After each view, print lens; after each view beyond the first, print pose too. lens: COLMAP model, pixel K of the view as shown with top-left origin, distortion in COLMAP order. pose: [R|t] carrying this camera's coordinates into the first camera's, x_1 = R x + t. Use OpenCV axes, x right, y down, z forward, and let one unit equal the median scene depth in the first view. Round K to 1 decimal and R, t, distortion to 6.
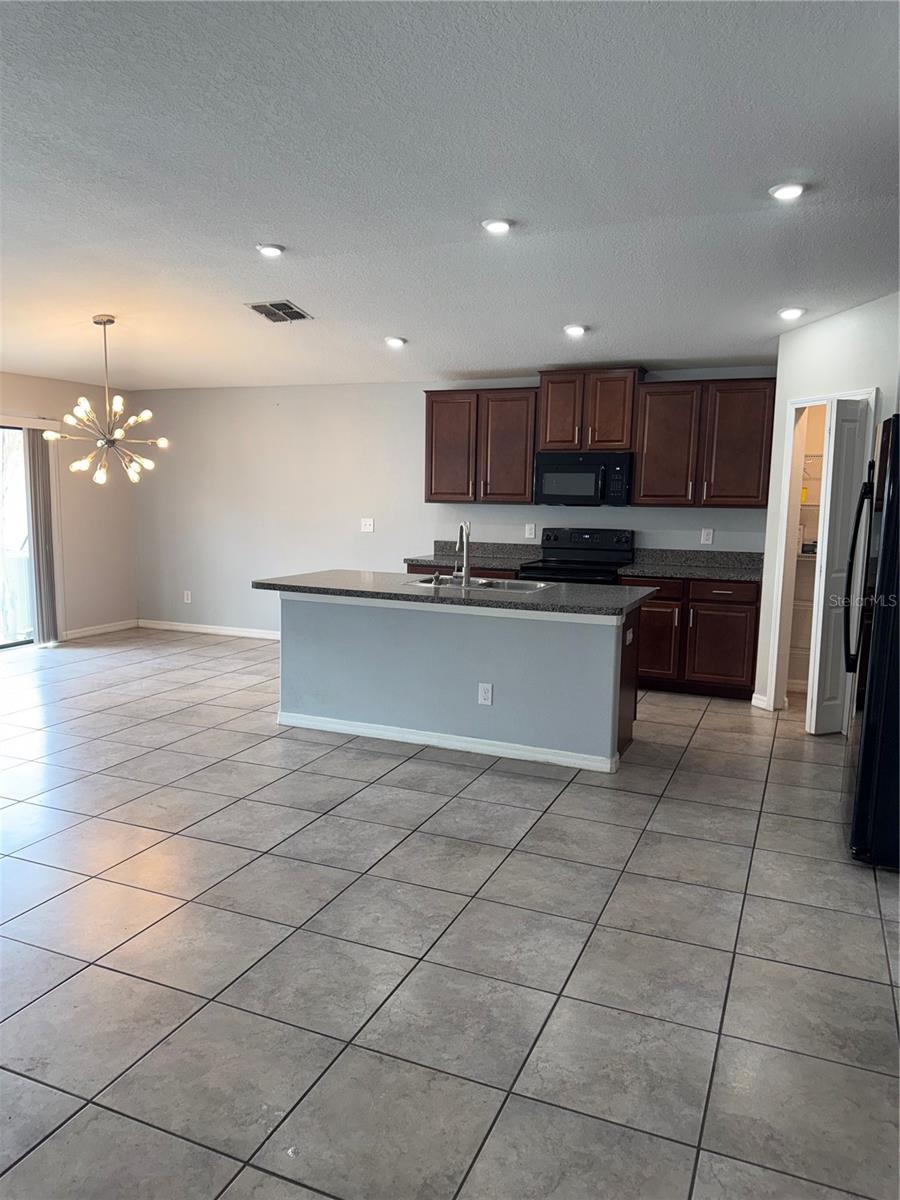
lens RADIAL K [[841.5, 0, 447.7], [0, 841.5, 602.7], [0, 0, 1]] dist [0.165300, -0.275365]
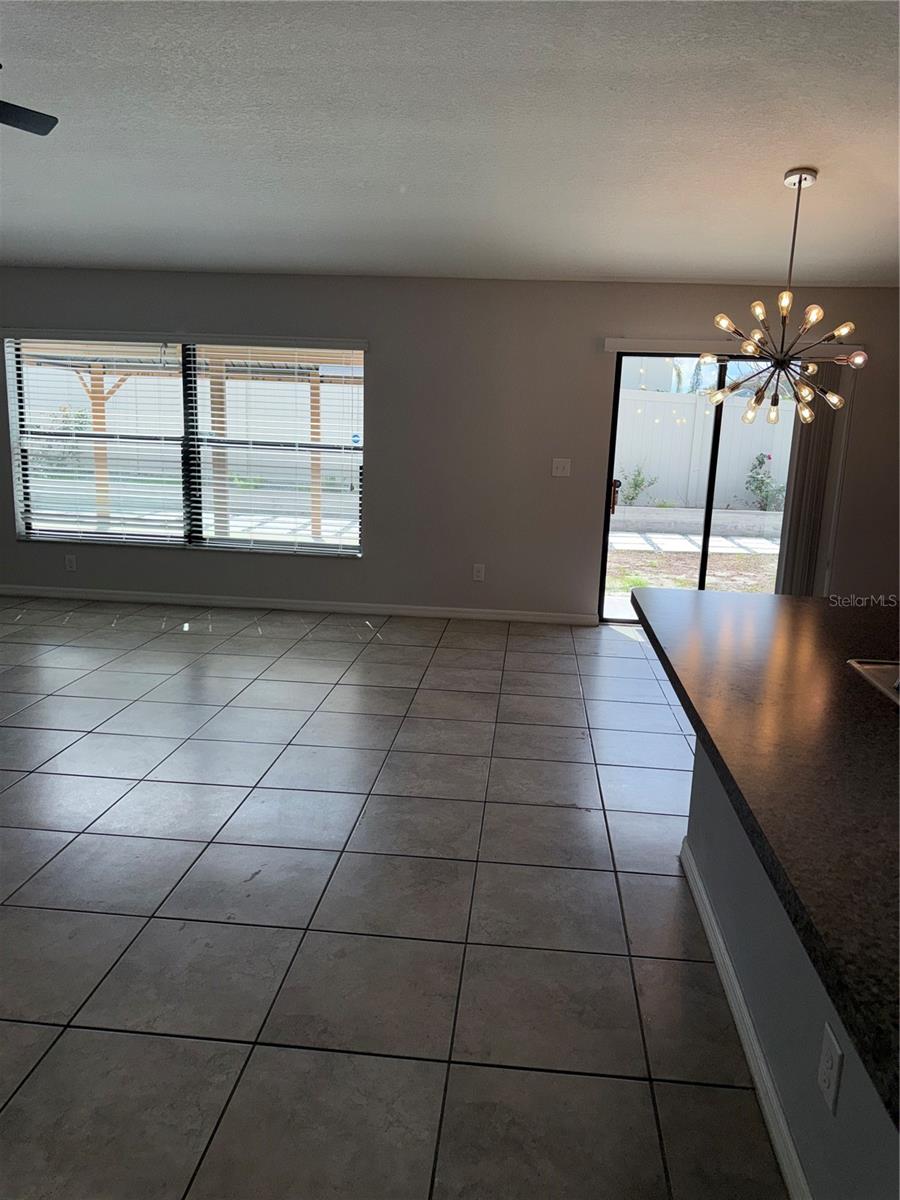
lens RADIAL K [[841.5, 0, 447.7], [0, 841.5, 602.7], [0, 0, 1]] dist [0.165300, -0.275365]
pose [[0.300299, 0.198714, -0.932917, 0.256975], [-0.148288, 0.975893, 0.160135, -0.090903], [0.942248, 0.090252, 0.322527, 0.713965]]
